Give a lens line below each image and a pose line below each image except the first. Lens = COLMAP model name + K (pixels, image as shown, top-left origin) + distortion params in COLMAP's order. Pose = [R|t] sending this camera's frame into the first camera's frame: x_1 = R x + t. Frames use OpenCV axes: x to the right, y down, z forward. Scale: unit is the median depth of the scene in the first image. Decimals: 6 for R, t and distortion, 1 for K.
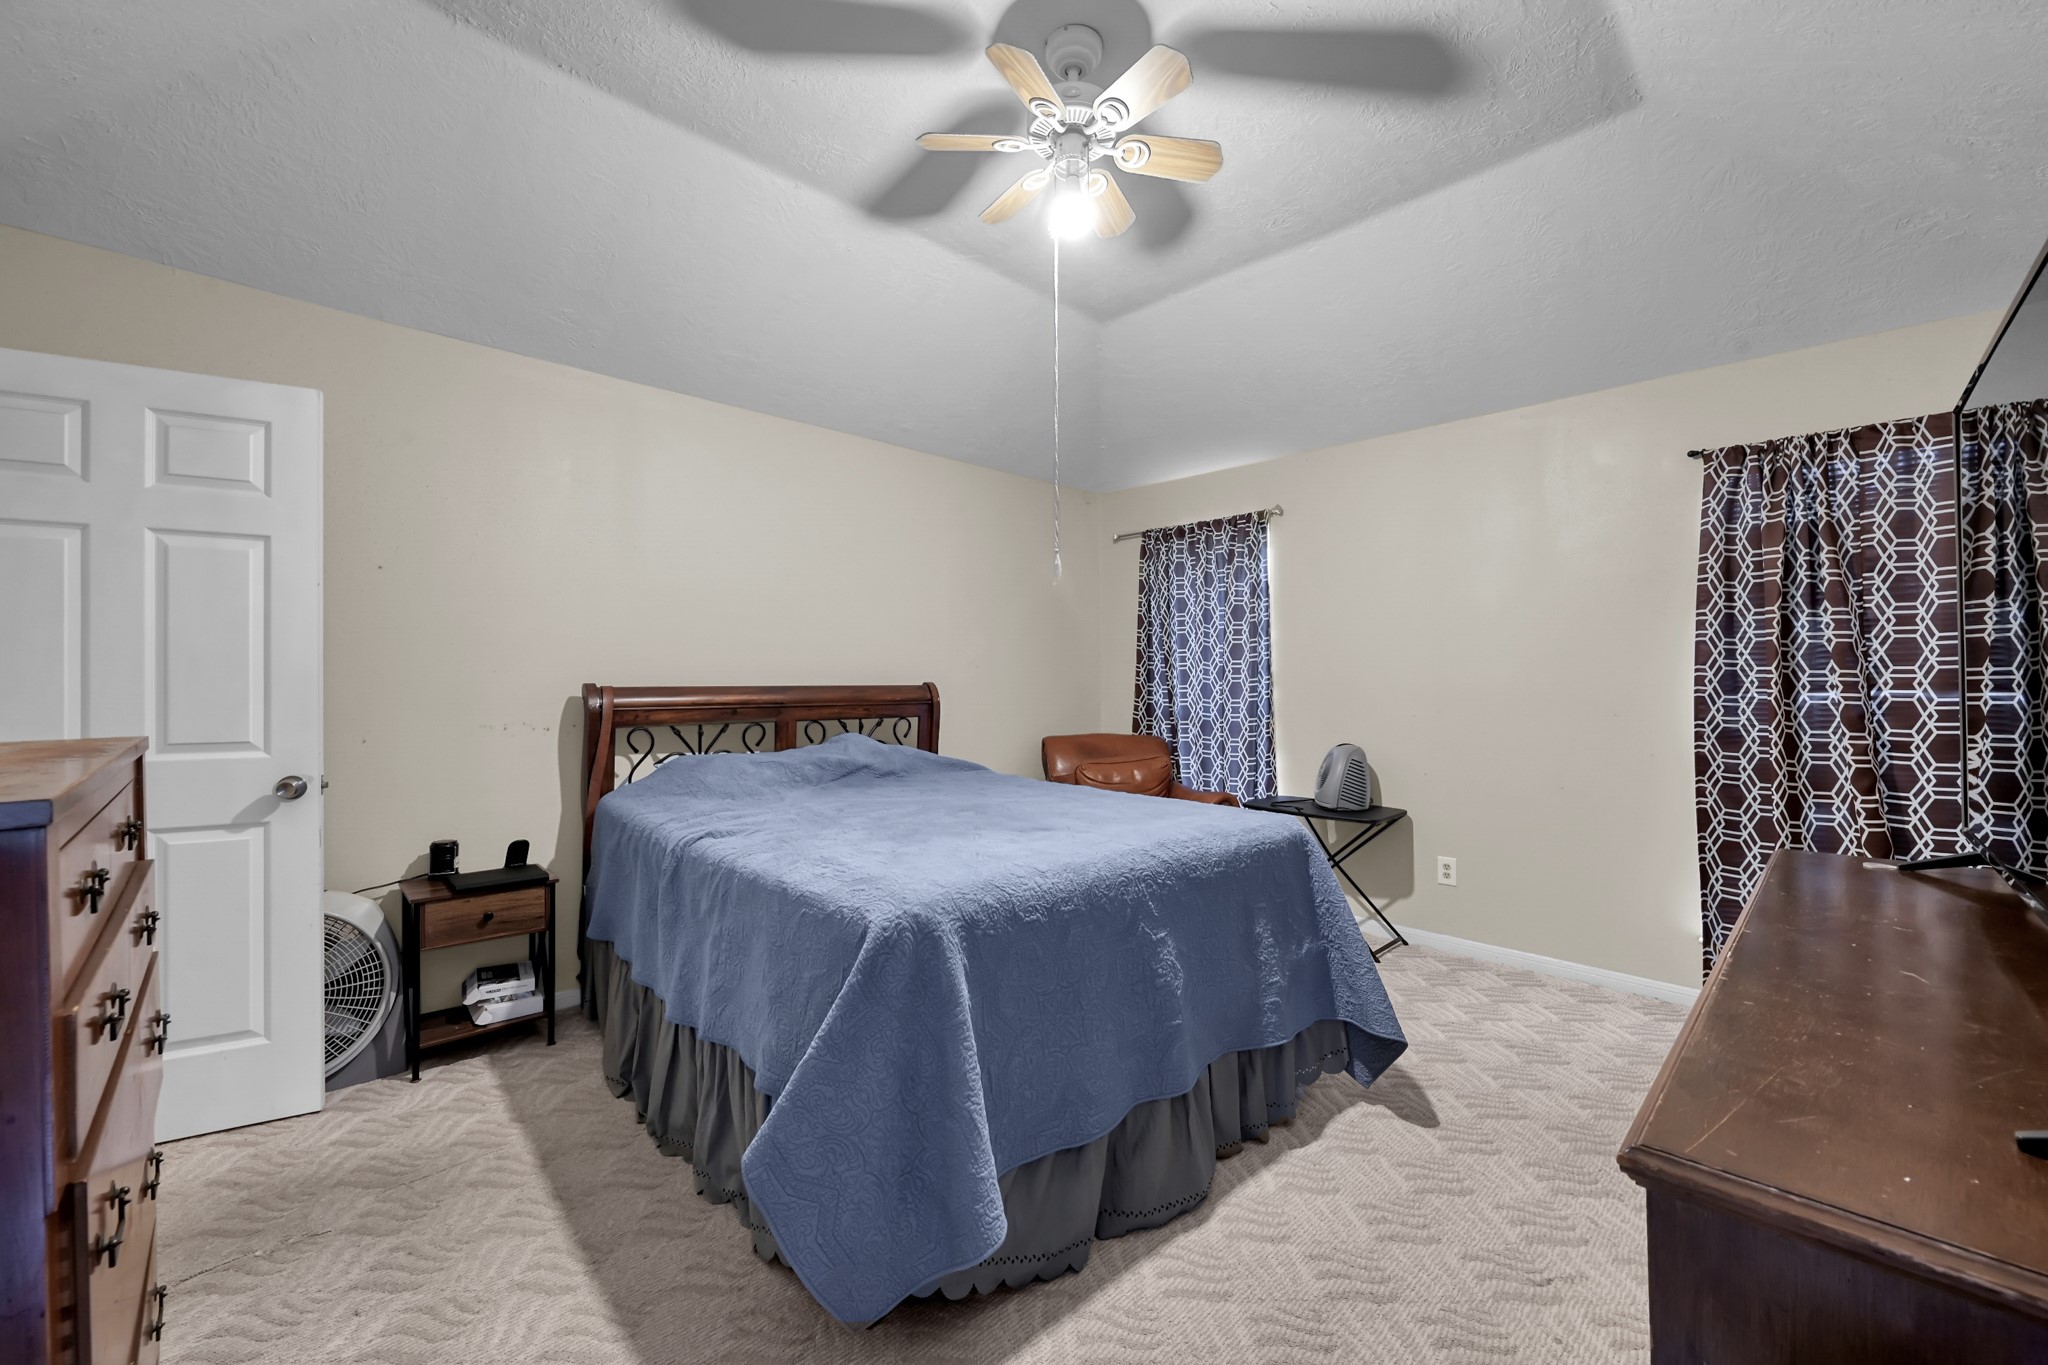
lens RADIAL K [[812.1, 0, 1022.0], [0, 812.1, 677.5], [0, 0, 1]] dist [-0.000830, -0.000171]
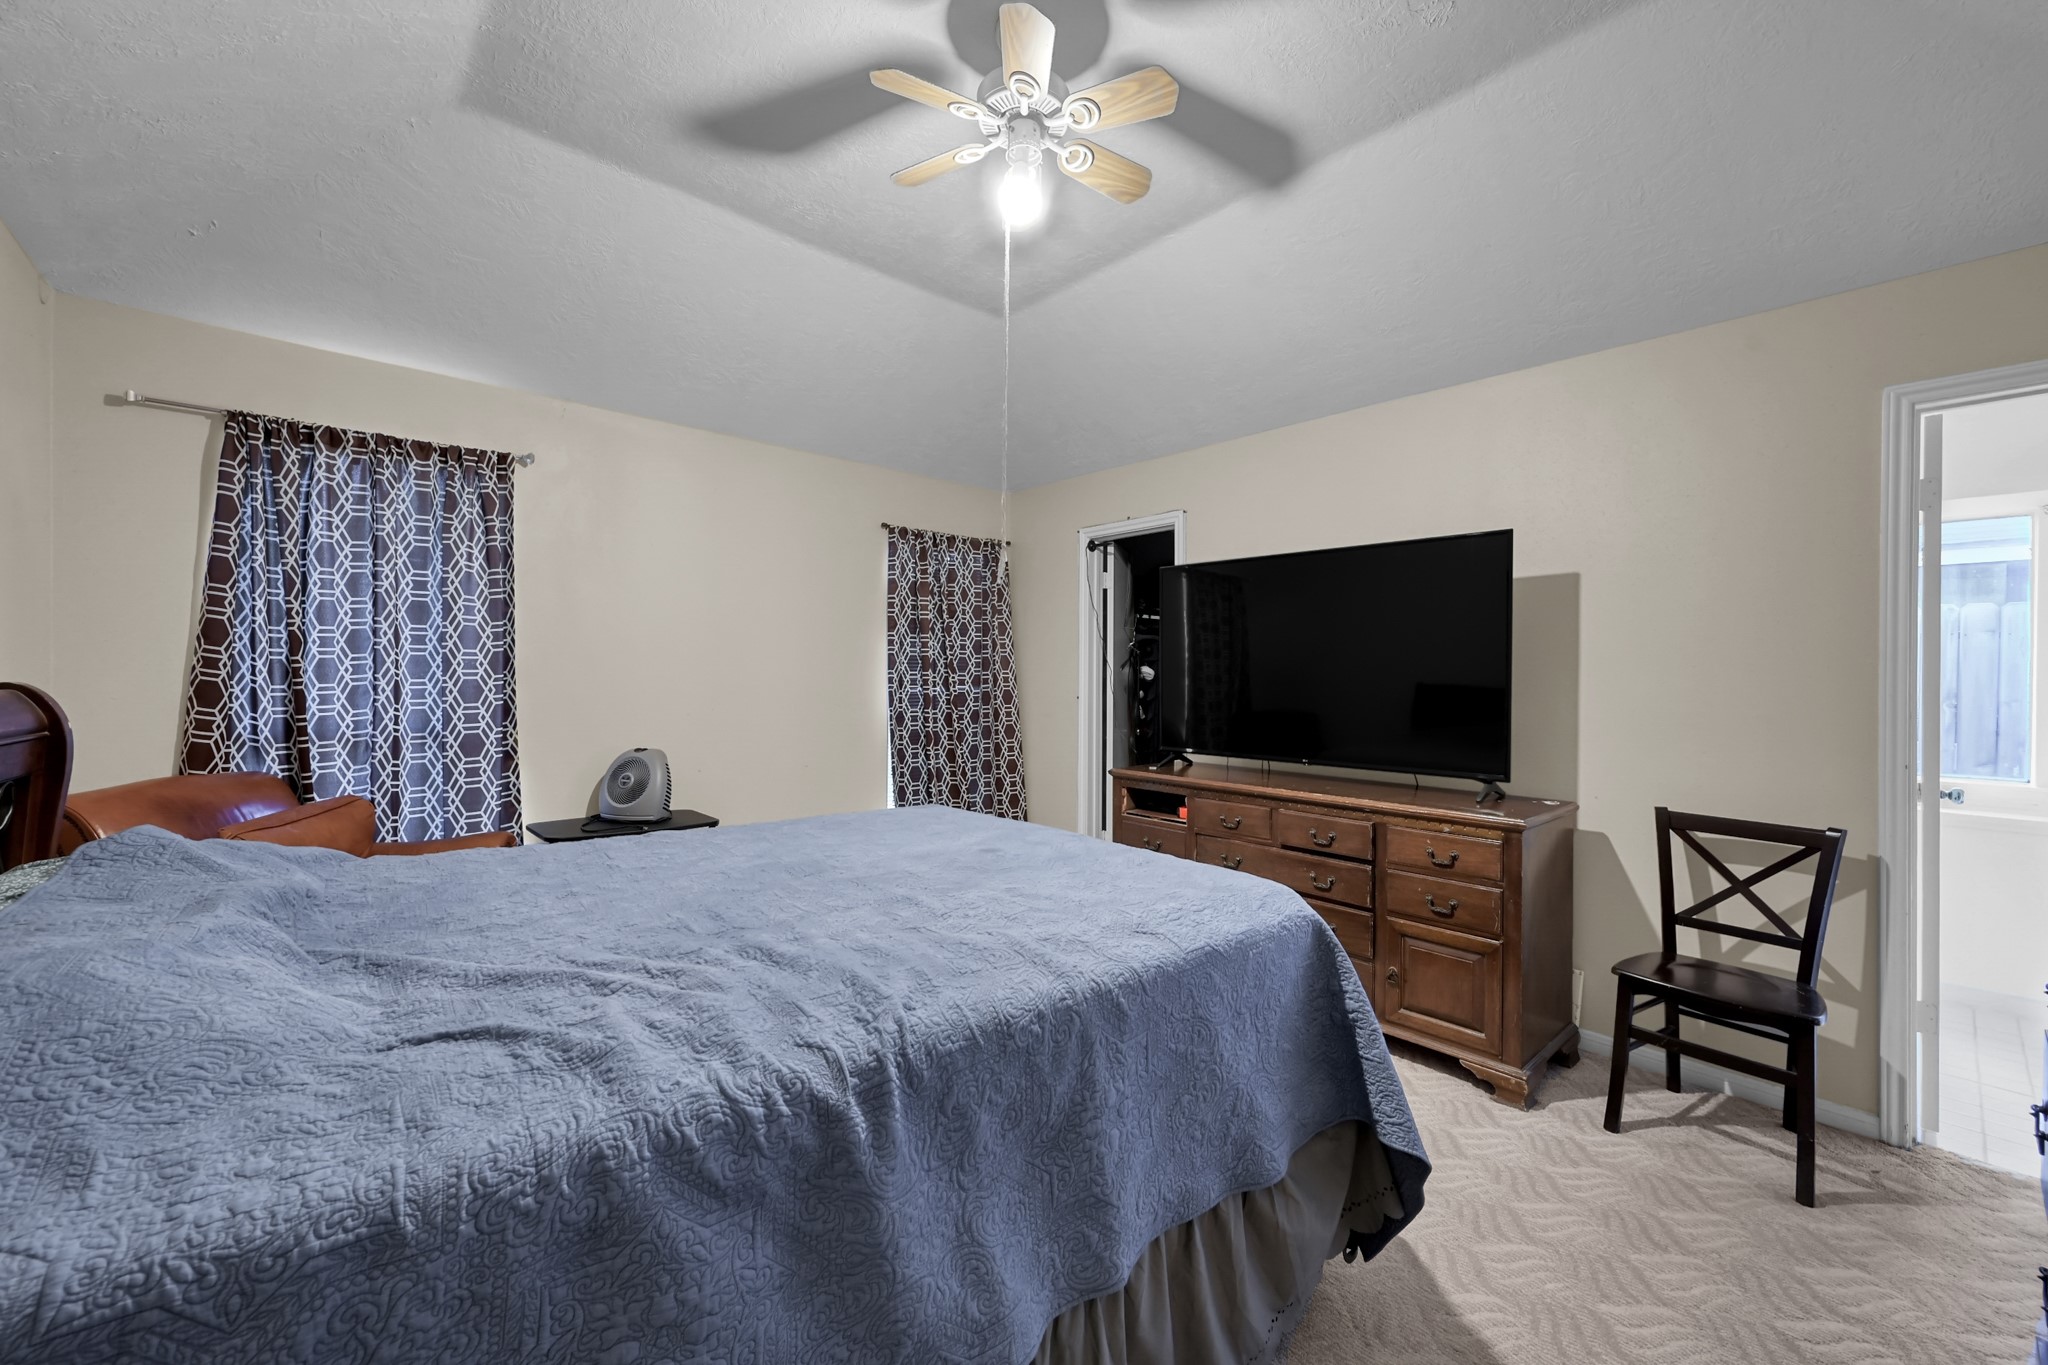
lens RADIAL K [[812.1, 0, 1022.1], [0, 812.1, 686.0], [0, 0, 1]] dist [-0.000830, -0.000171]
pose [[0.040782, 0.003665, 0.999161, -0.435223], [-0.002068, 0.999991, -0.003583, 0.013538], [-0.999166, -0.001920, 0.040789, 0.480113]]
